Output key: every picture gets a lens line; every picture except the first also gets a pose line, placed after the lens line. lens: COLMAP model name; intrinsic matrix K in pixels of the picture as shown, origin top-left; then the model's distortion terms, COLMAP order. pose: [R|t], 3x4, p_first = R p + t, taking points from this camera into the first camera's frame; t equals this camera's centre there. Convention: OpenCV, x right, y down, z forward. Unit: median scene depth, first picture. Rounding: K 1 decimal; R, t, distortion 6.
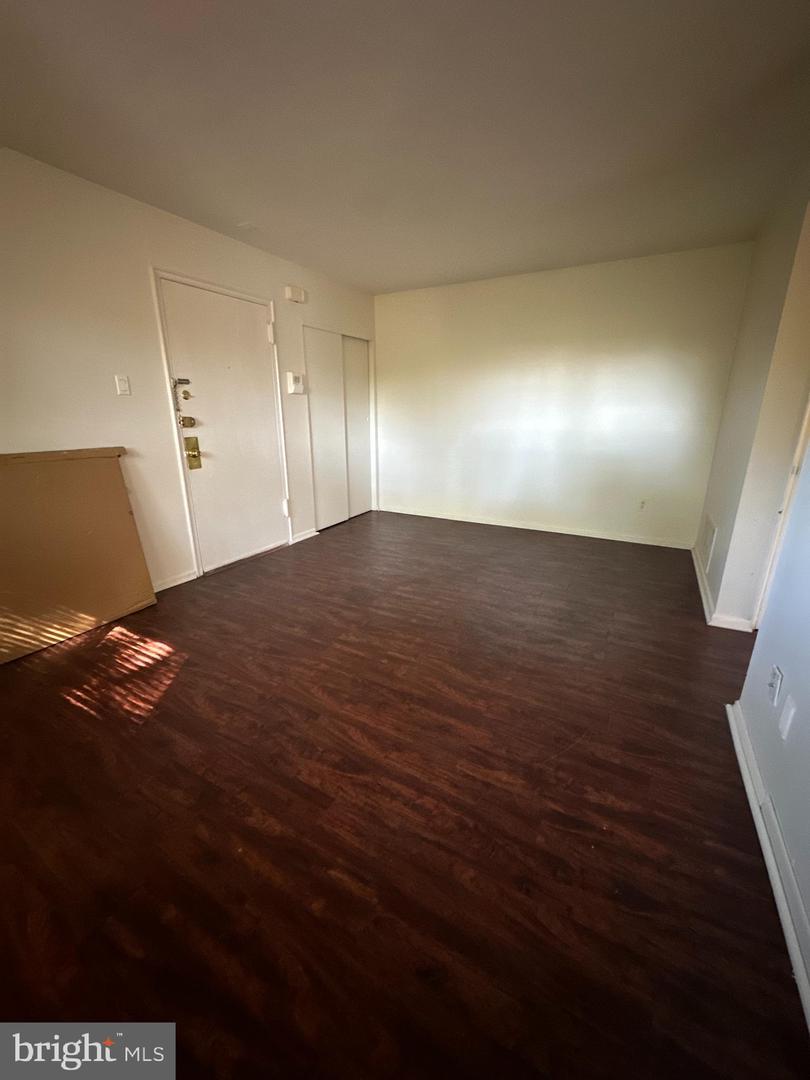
lens RADIAL K [[433.5, 0, 405.0], [0, 433.5, 540.0], [0, 0, 1]] dist [-0.002007, -0.000343]
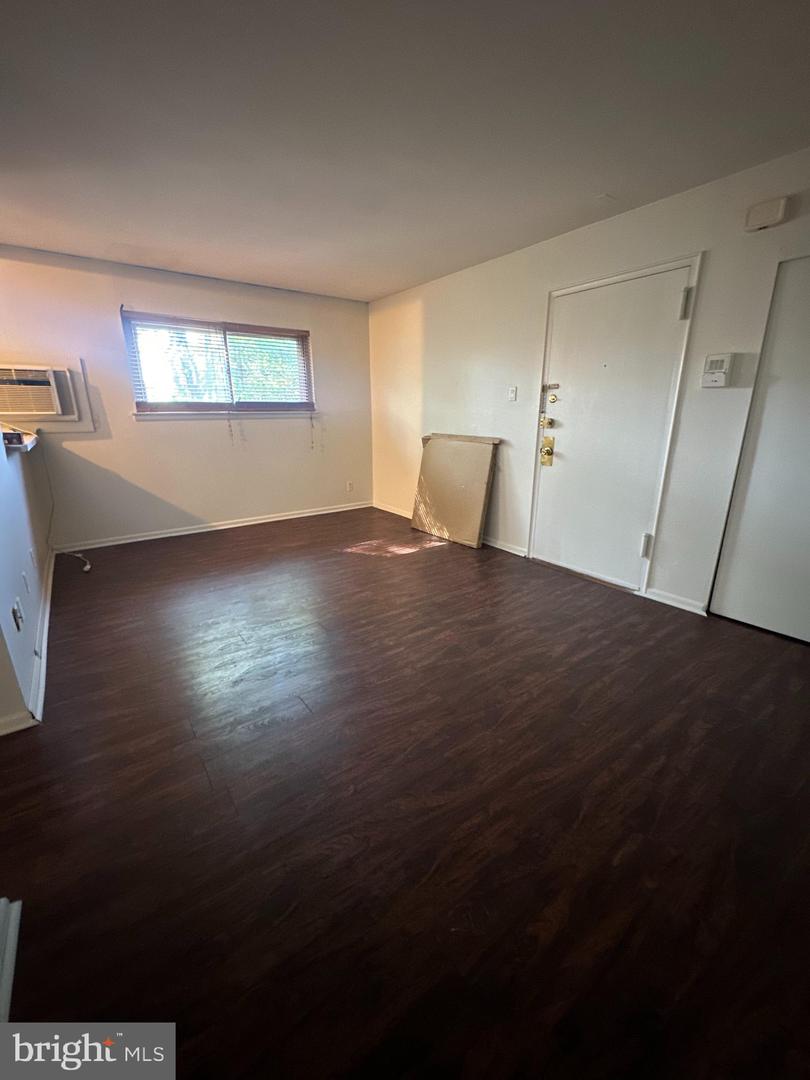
lens RADIAL K [[433.5, 0, 405.0], [0, 433.5, 540.0], [0, 0, 1]] dist [-0.002007, -0.000343]
pose [[-0.408113, 0.264793, -0.873687, 0.679446], [-0.260107, 0.883621, 0.389304, -0.335393], [0.875093, 0.386132, -0.291743, 1.087813]]
